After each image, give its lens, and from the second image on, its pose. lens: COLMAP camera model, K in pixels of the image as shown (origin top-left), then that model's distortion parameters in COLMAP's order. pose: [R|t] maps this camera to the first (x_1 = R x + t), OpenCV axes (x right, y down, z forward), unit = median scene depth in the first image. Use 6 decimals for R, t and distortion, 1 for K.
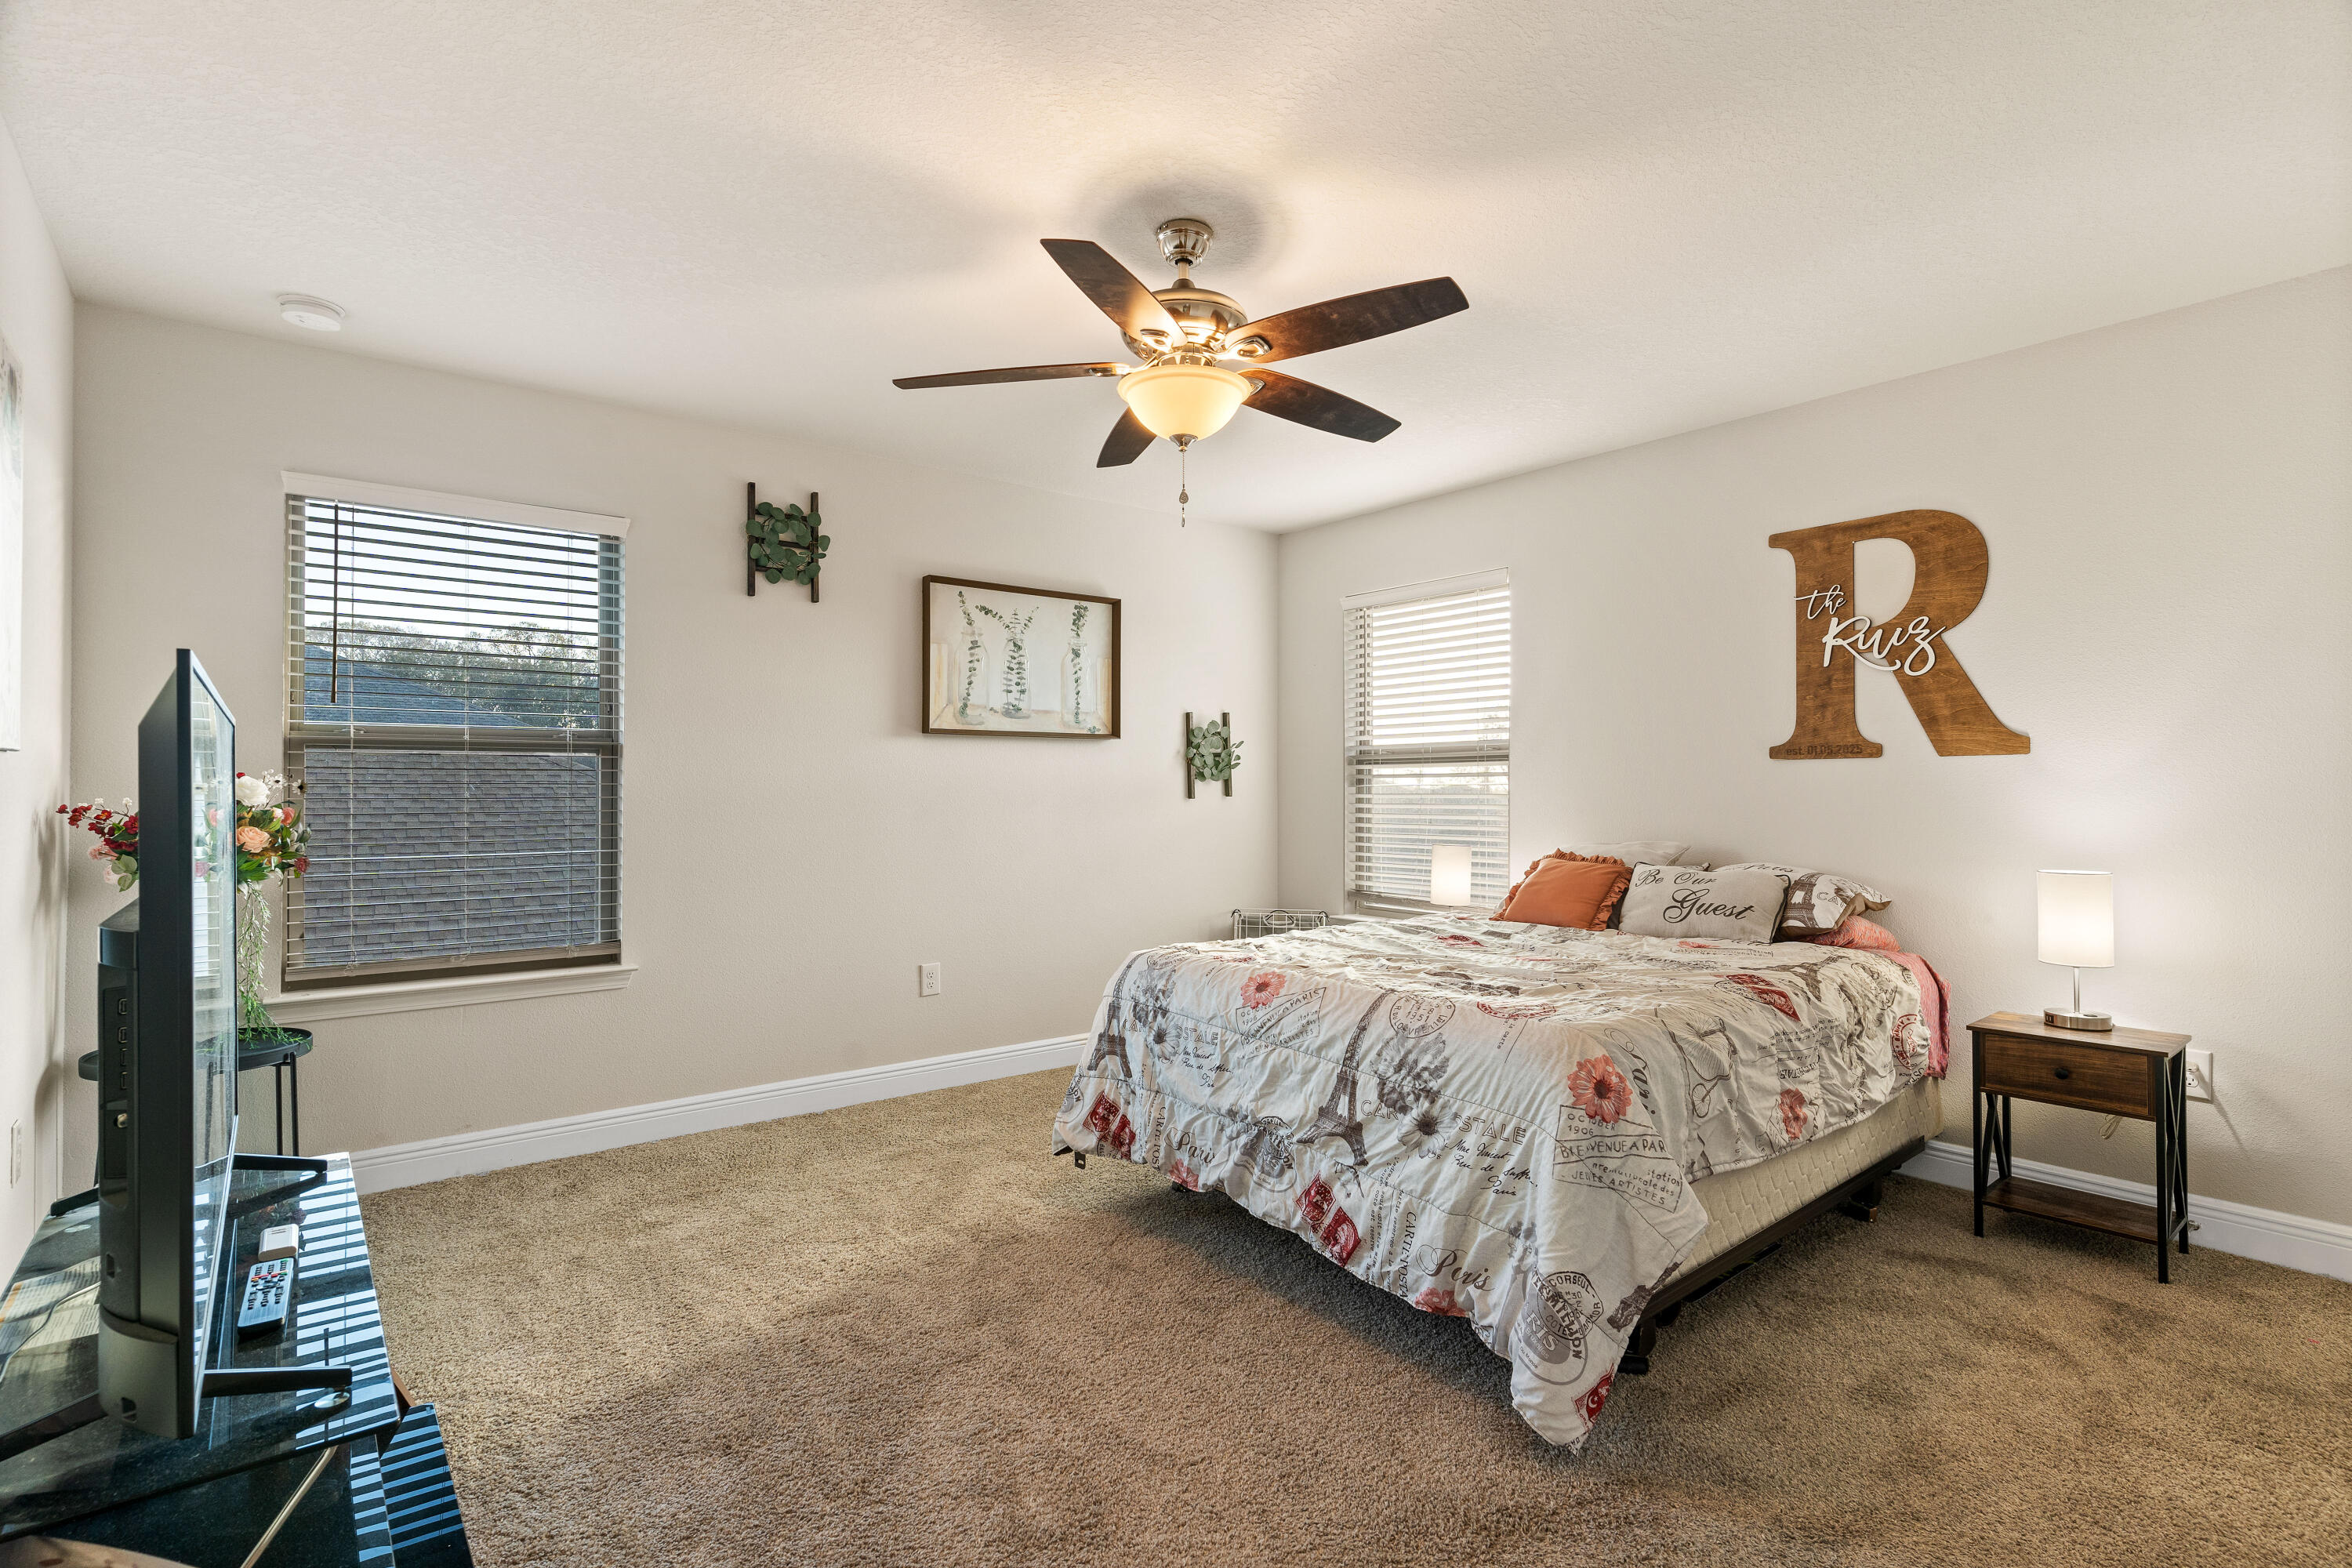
lens RADIAL K [[1126.1, 0, 1172.4], [0, 1126.1, 781.1], [0, 0, 1]] dist [0.000042, -0.000365]
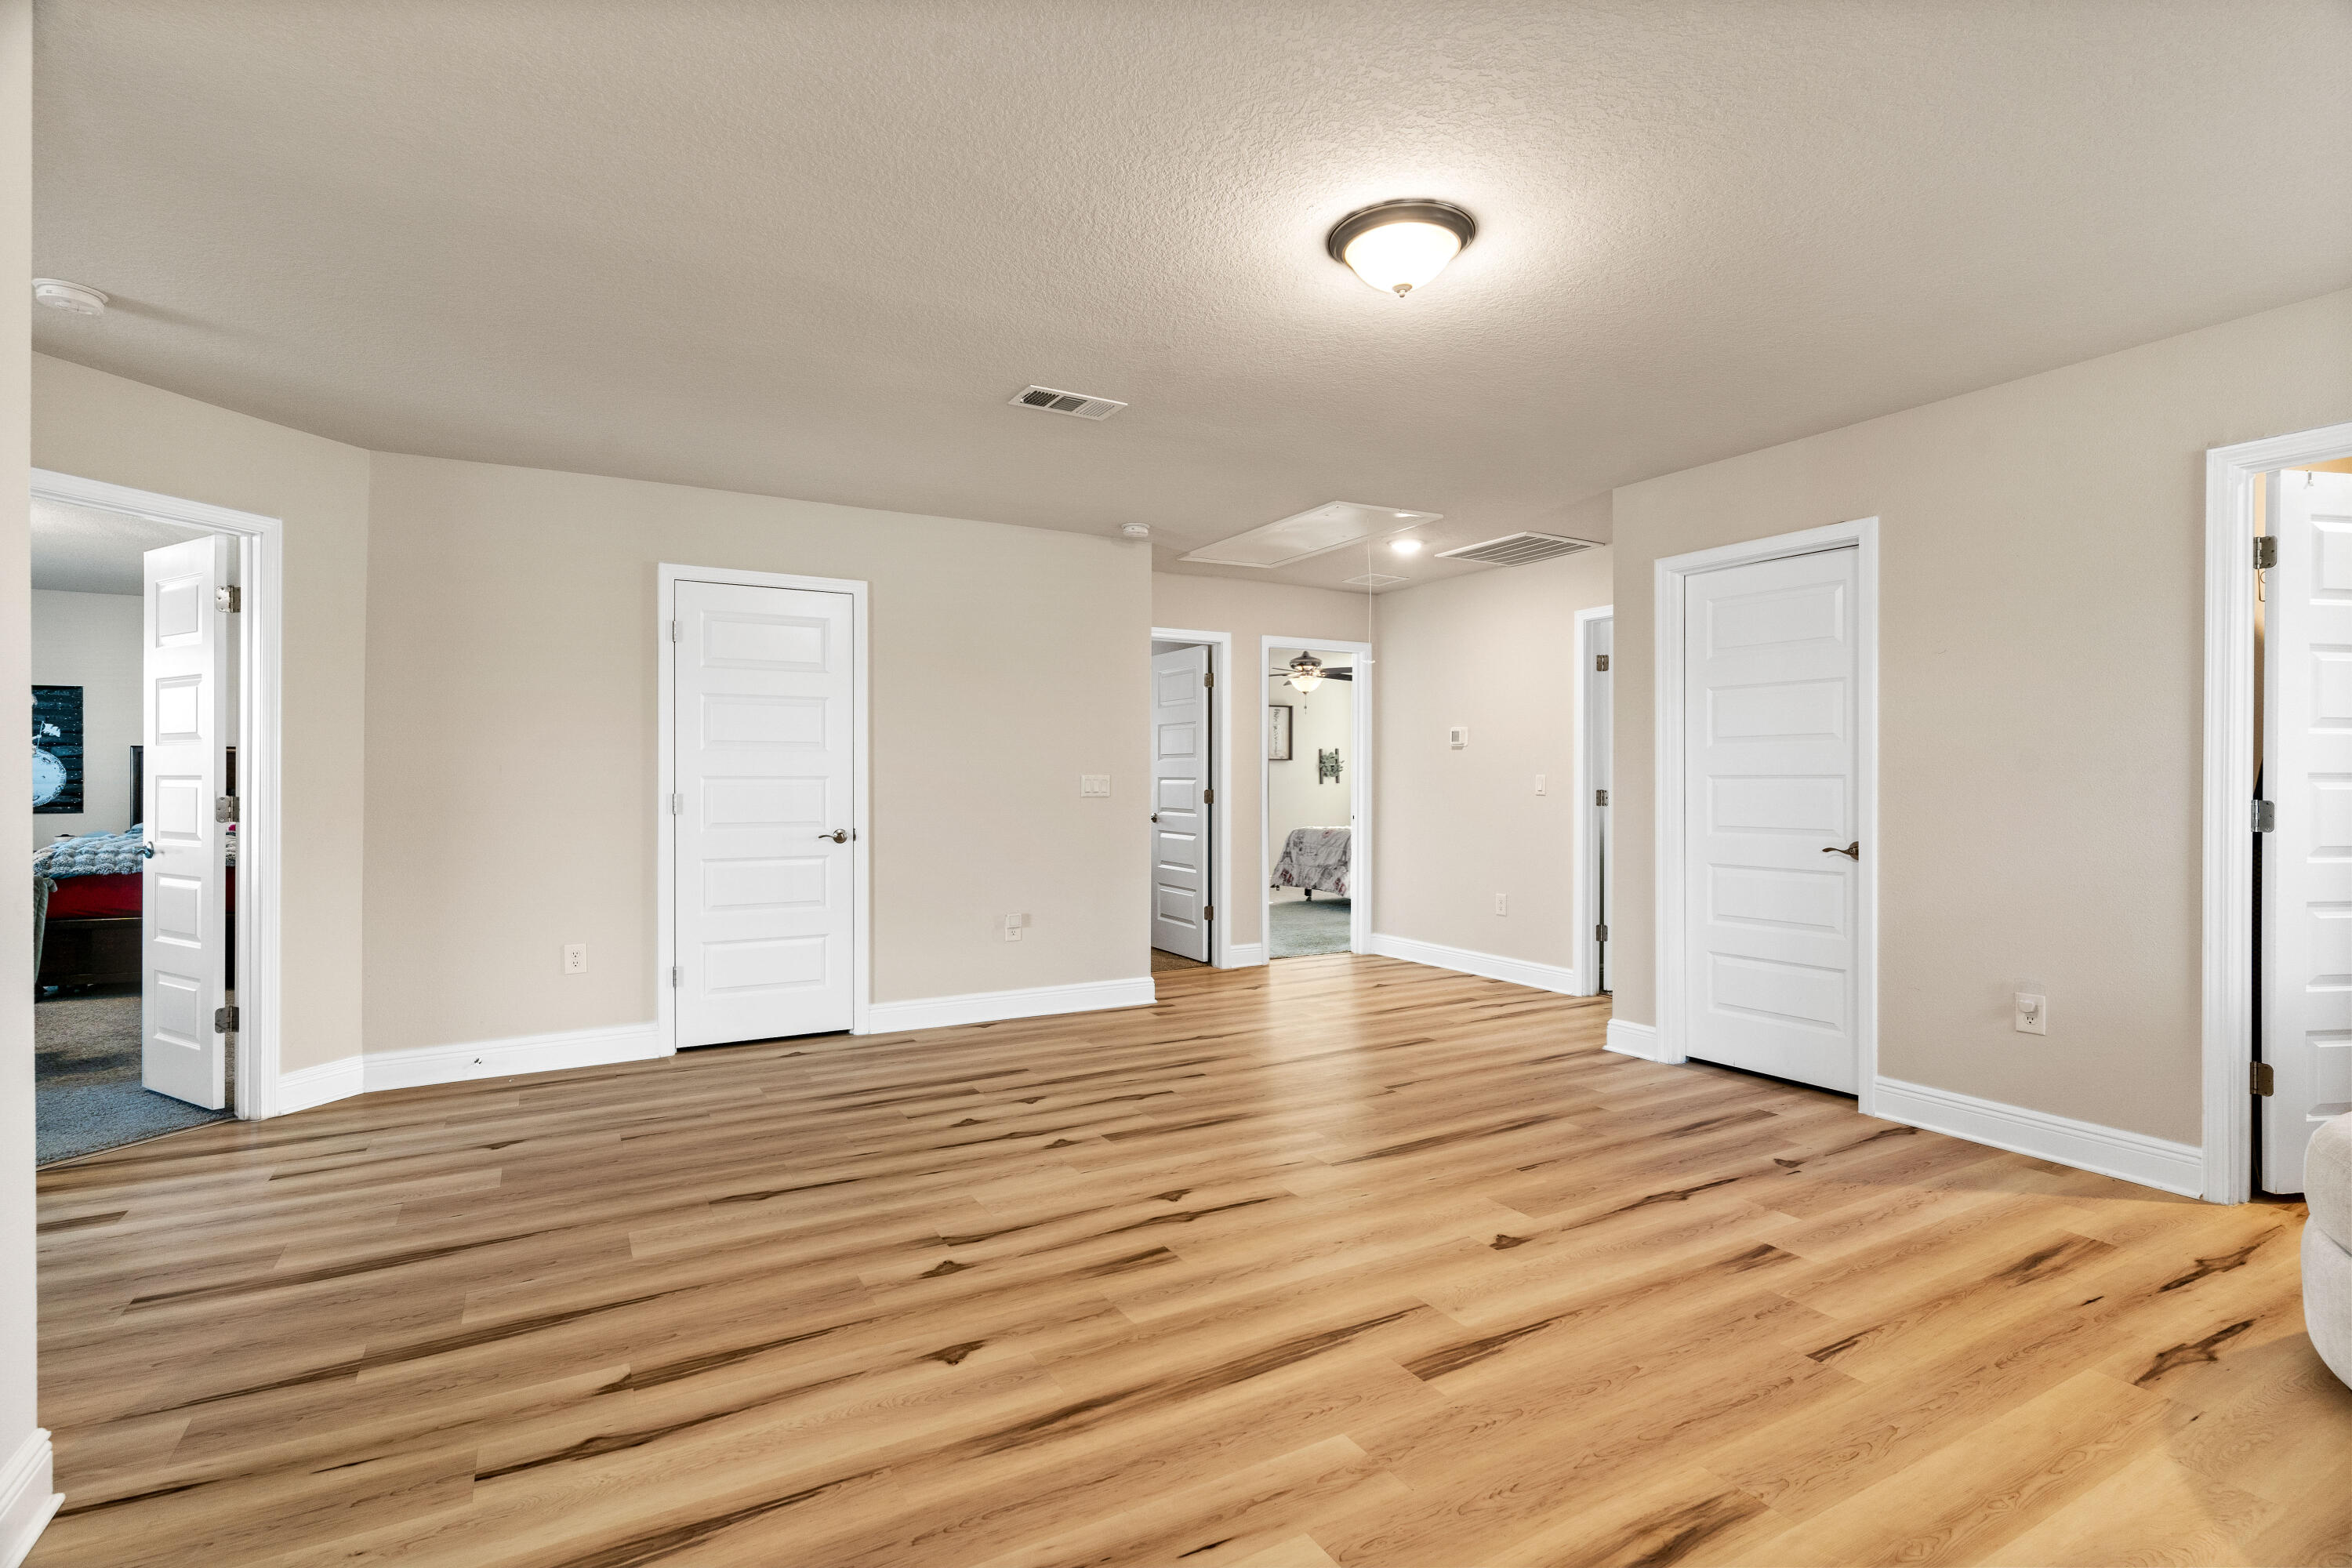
lens RADIAL K [[1126.1, 0, 1173.2], [0, 1126.1, 778.5], [0, 0, 1]] dist [0.000042, -0.000365]
pose [[0.986576, 0.004466, -0.163239, 0.103951], [-0.003524, 0.999975, 0.006057, -0.011297], [0.163262, -0.005401, 0.986568, -1.562451]]
